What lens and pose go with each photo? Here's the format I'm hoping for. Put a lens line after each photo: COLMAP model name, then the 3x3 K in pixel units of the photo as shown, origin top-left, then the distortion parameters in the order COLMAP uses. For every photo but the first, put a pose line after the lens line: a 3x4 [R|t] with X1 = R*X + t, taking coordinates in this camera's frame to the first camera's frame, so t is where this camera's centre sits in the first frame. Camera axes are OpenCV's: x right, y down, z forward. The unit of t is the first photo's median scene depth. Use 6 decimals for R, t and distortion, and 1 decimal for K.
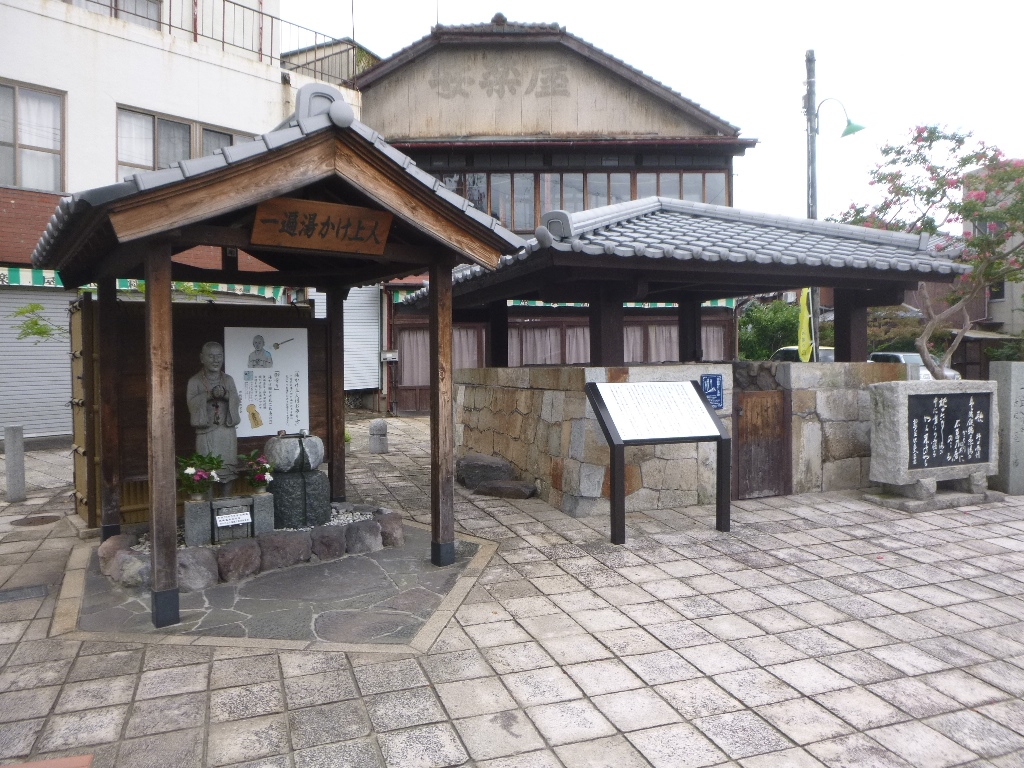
lens RADIAL K [[749.8, 0, 512.4], [0, 749.8, 380.3], [0, 0, 1]] dist [0.014902, 0.006563]
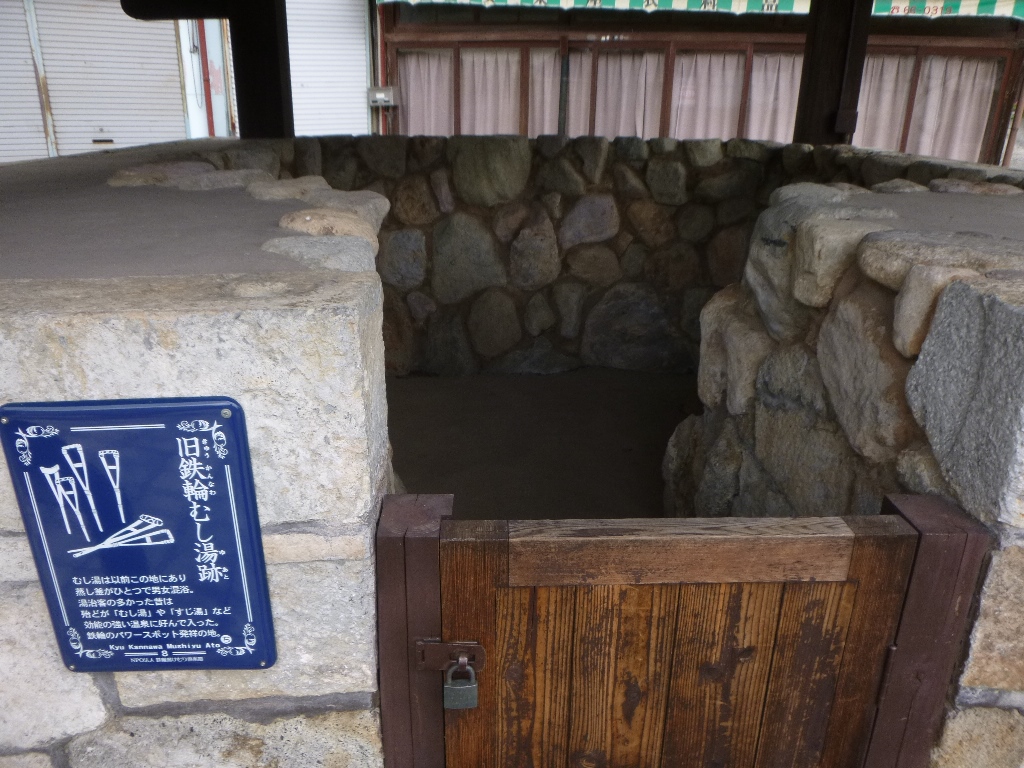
lens RADIAL K [[749.8, 0, 511.3], [0, 749.8, 382.5], [0, 0, 1]] dist [0.014902, 0.006563]
pose [[0.947262, 0.145609, -0.285471, 0.314368], [-0.045135, 0.942552, 0.330996, -0.043000], [0.317267, -0.300655, 0.899415, 0.836897]]
